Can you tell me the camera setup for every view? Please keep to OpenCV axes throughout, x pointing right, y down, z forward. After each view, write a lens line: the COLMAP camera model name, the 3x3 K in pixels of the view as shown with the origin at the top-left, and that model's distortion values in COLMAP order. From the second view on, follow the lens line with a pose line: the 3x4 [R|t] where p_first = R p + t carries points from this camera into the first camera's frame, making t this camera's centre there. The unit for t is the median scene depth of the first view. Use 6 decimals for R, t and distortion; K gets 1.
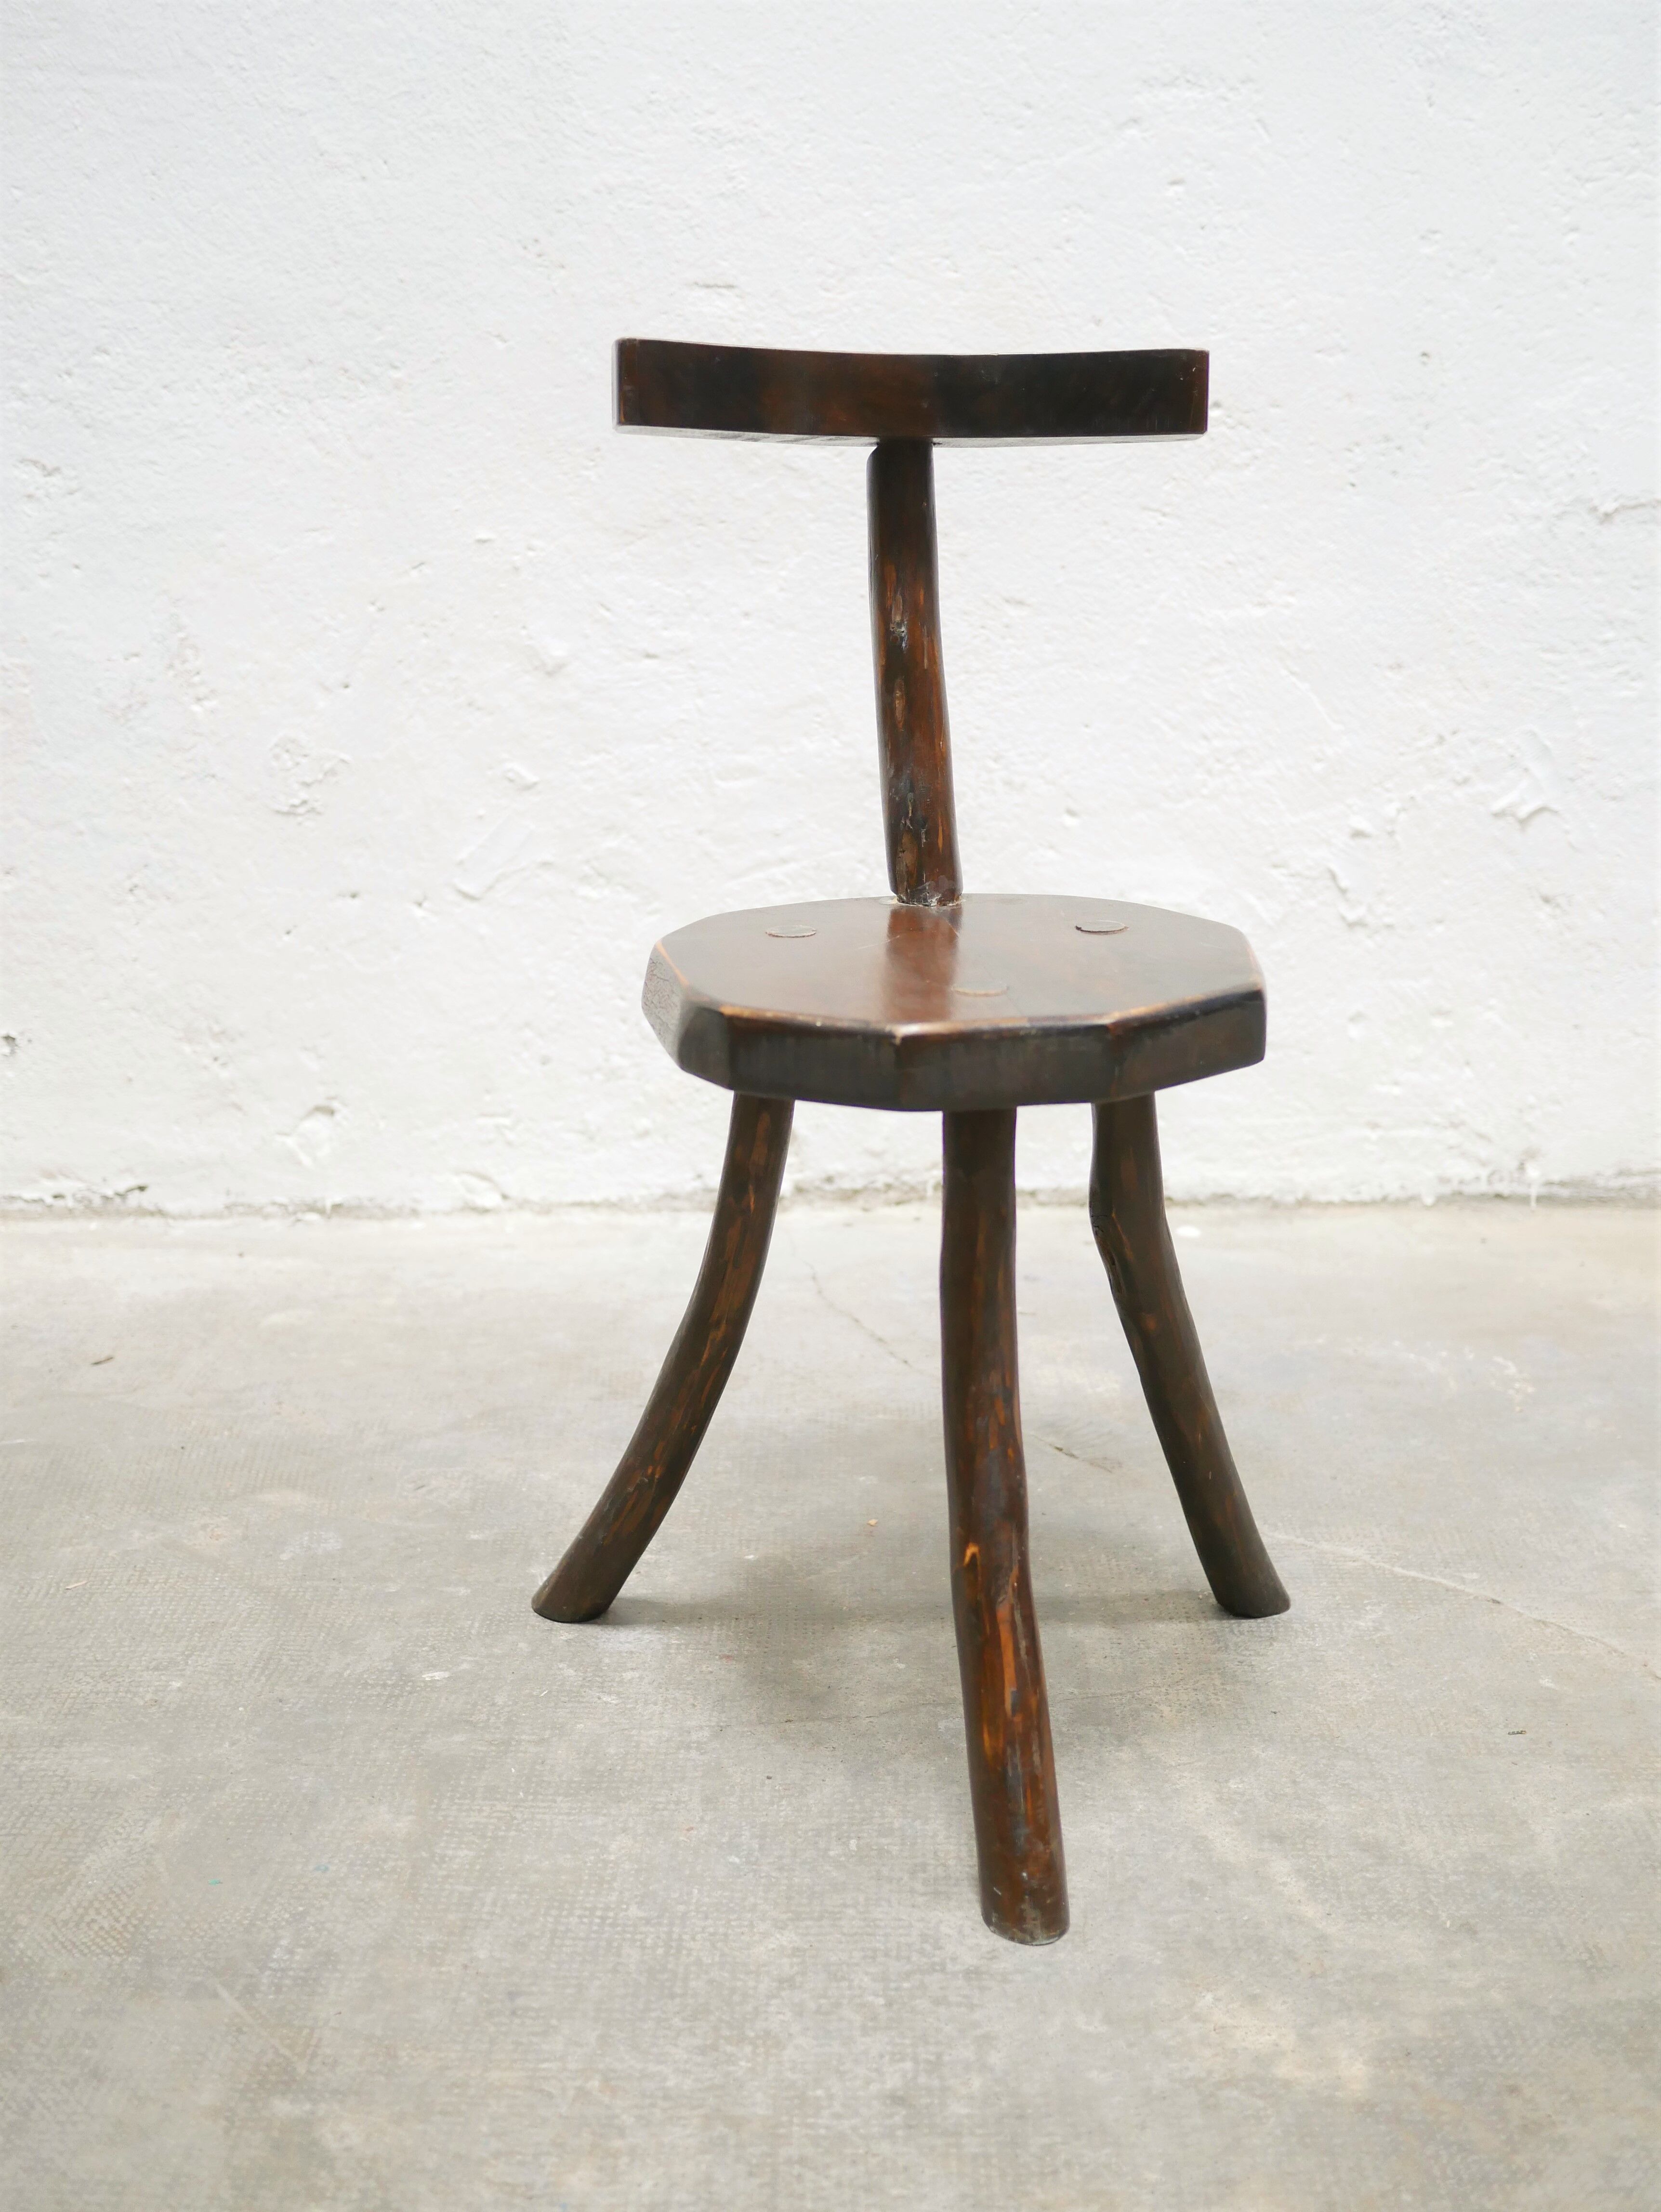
lens RADIAL K [[2480.0, 0, 846.6], [0, 2480.0, 1102.7], [0, 0, 1]] dist [-0.009737, 0.000000]
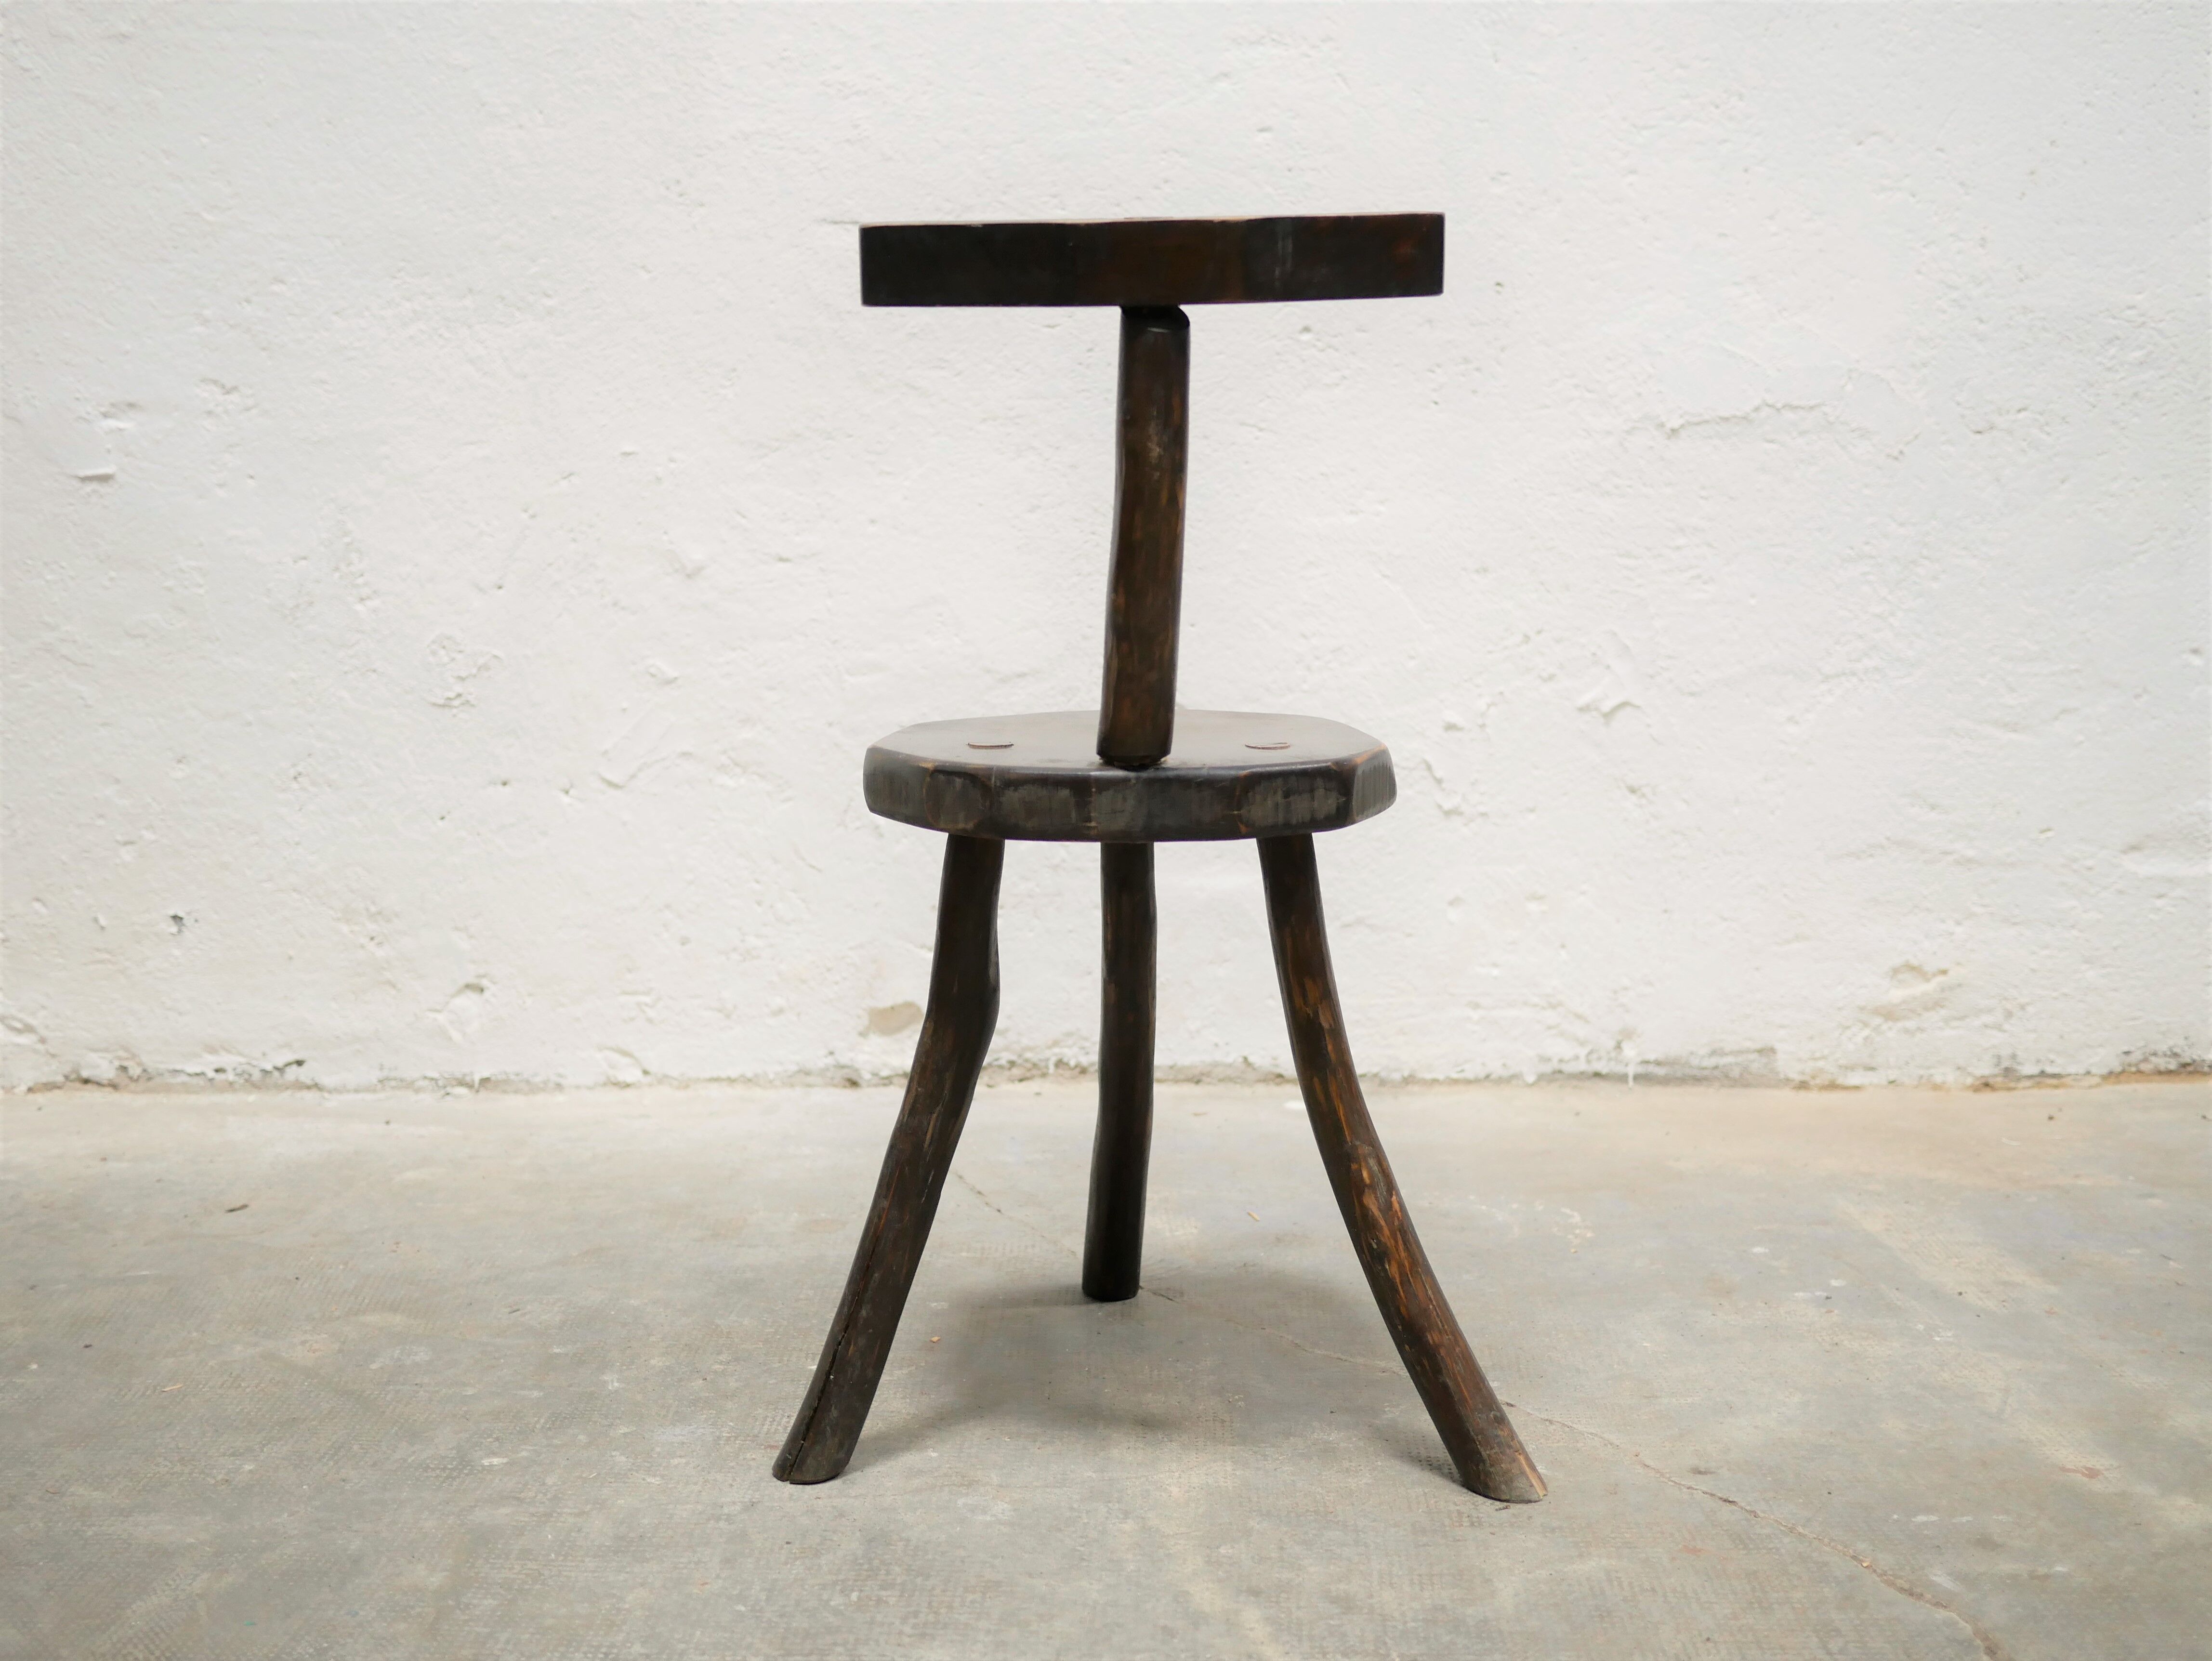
lens RADIAL K [[2480.0, 0, 1113.2], [0, 2480.0, 841.3], [0, 0, 1]] dist [-0.009737, 0.000000]
pose [[0.999971, 0.000879, -0.007521, 0.074545], [-0.001641, 0.994785, -0.101981, 0.052086], [0.007392, 0.101990, 0.994758, -0.055950]]
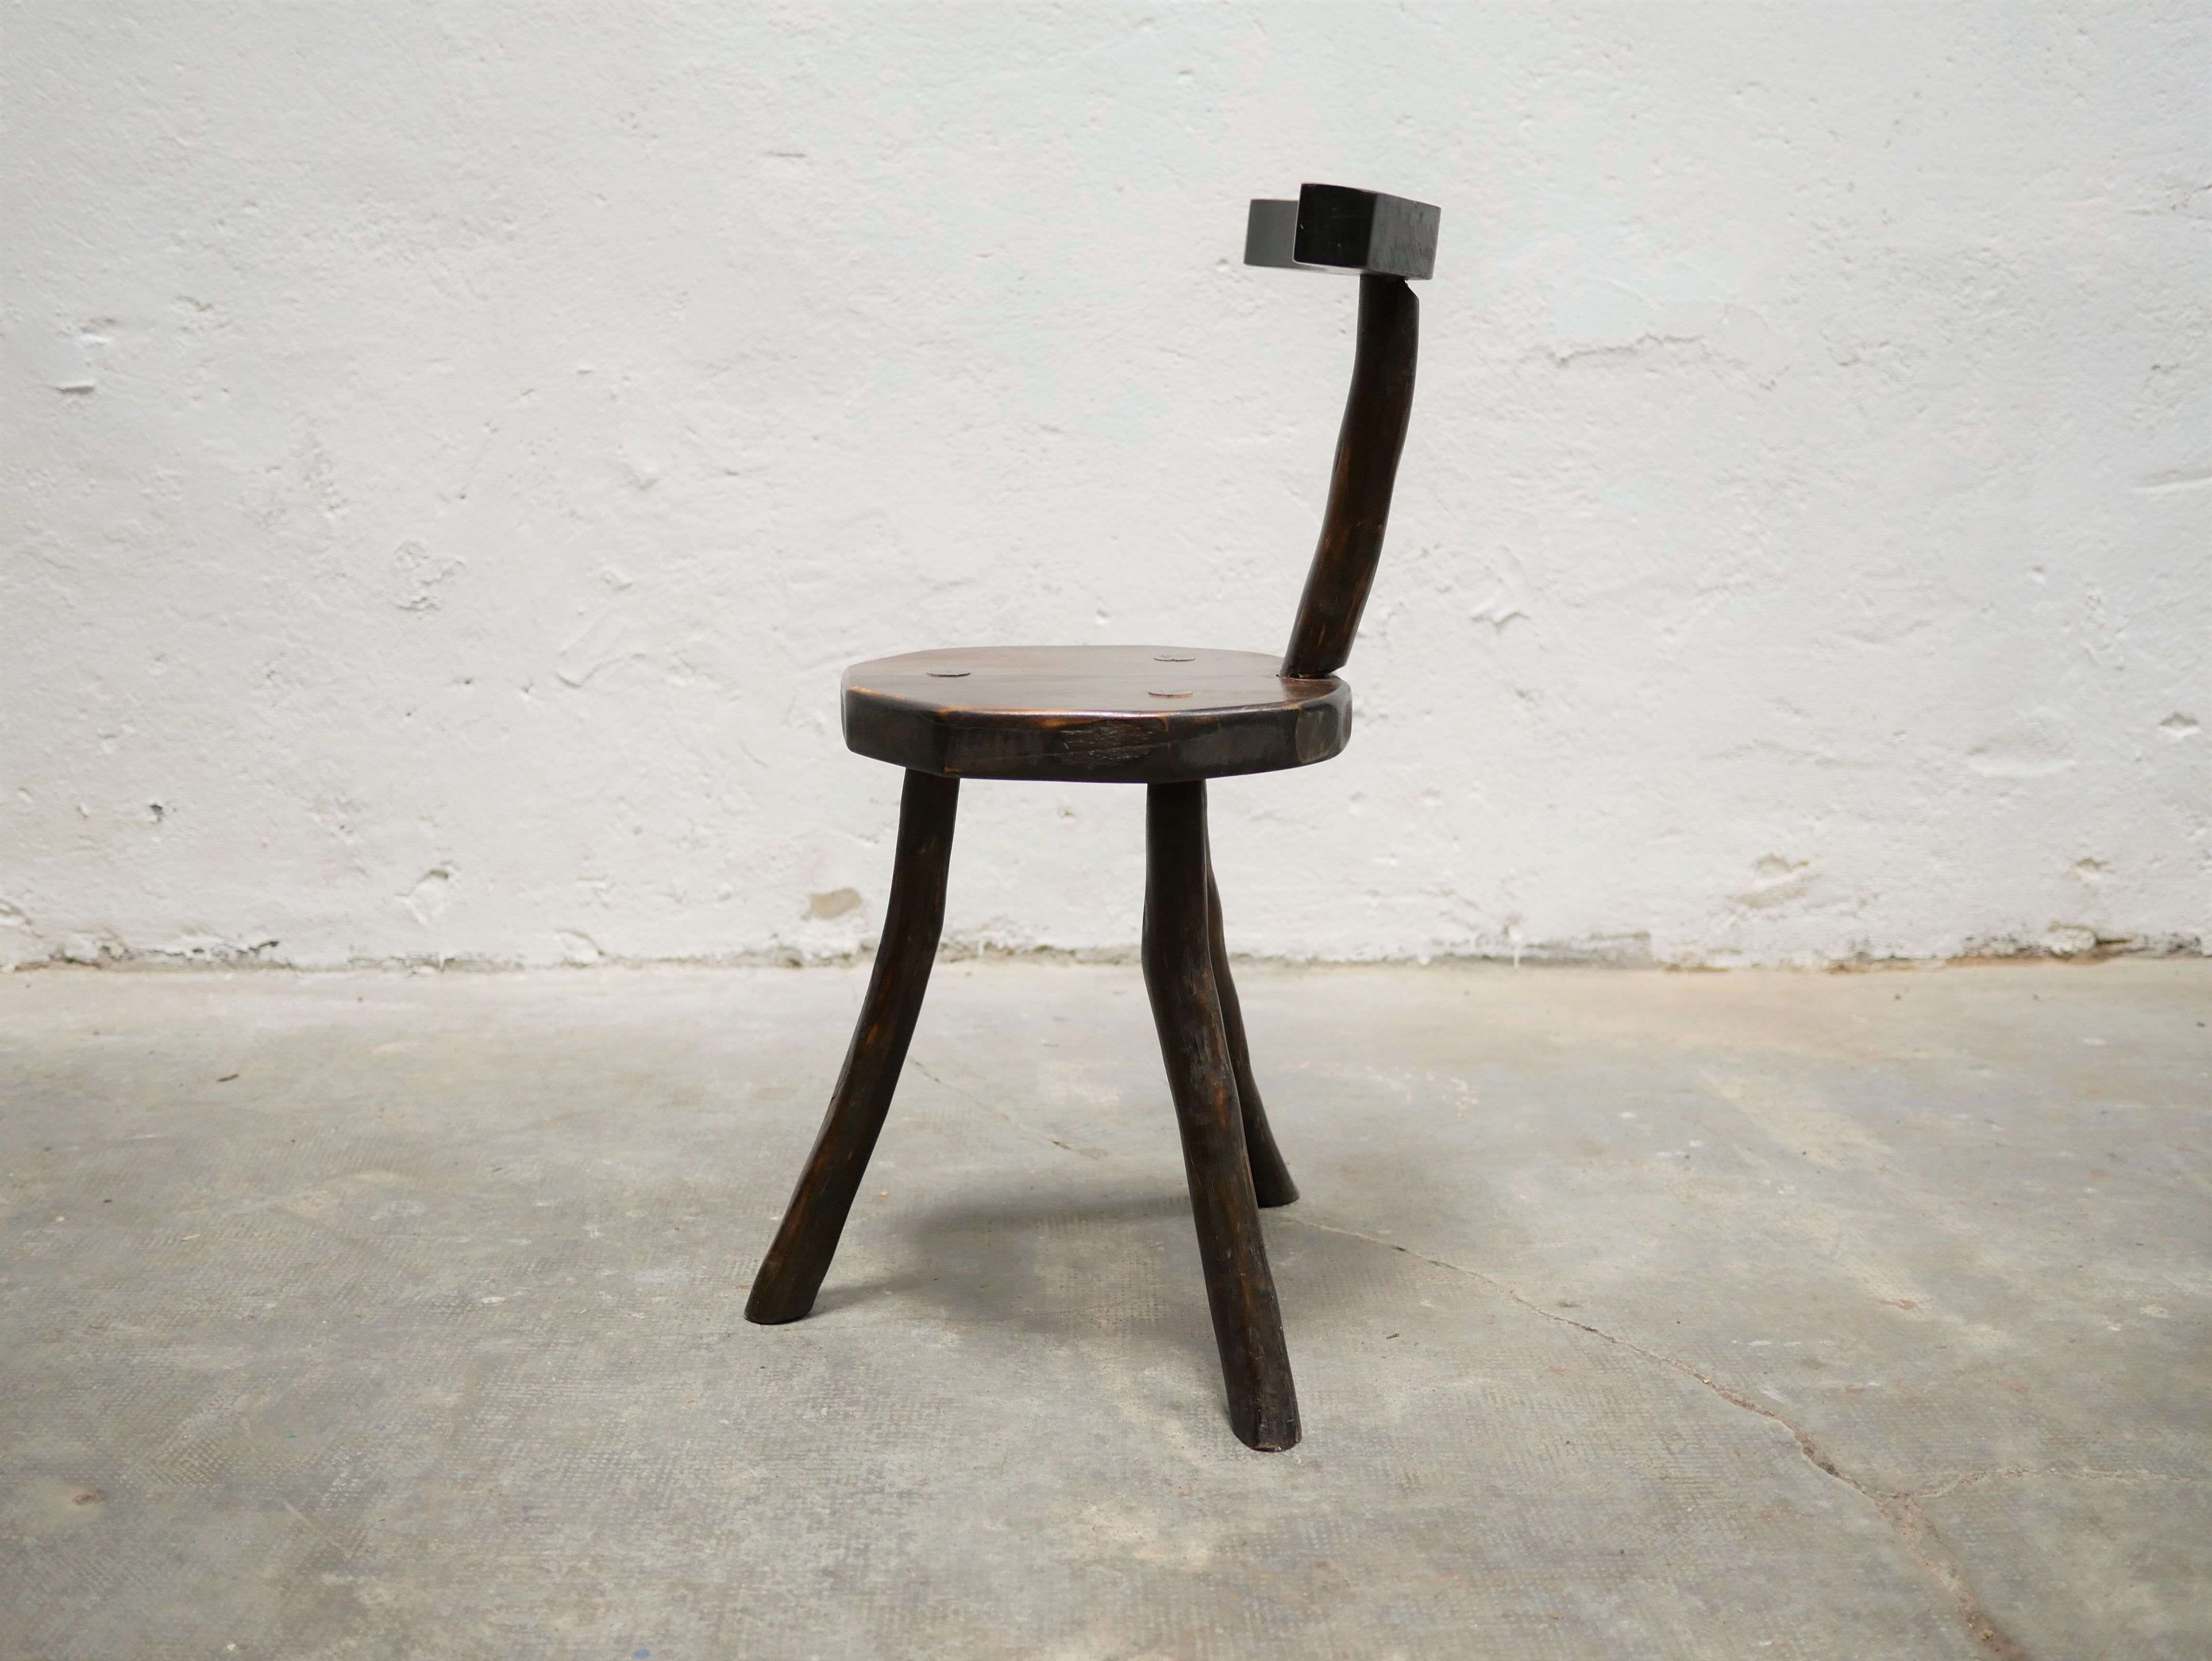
lens RADIAL K [[2480.0, 0, 1107.1], [0, 2480.0, 837.0], [0, 0, 1]] dist [-0.009737, 0.000000]
pose [[0.999564, 0.004972, 0.029121, 0.063851], [-0.003287, 0.998333, -0.057617, 0.054208], [-0.029359, 0.057496, 0.997914, -0.140160]]
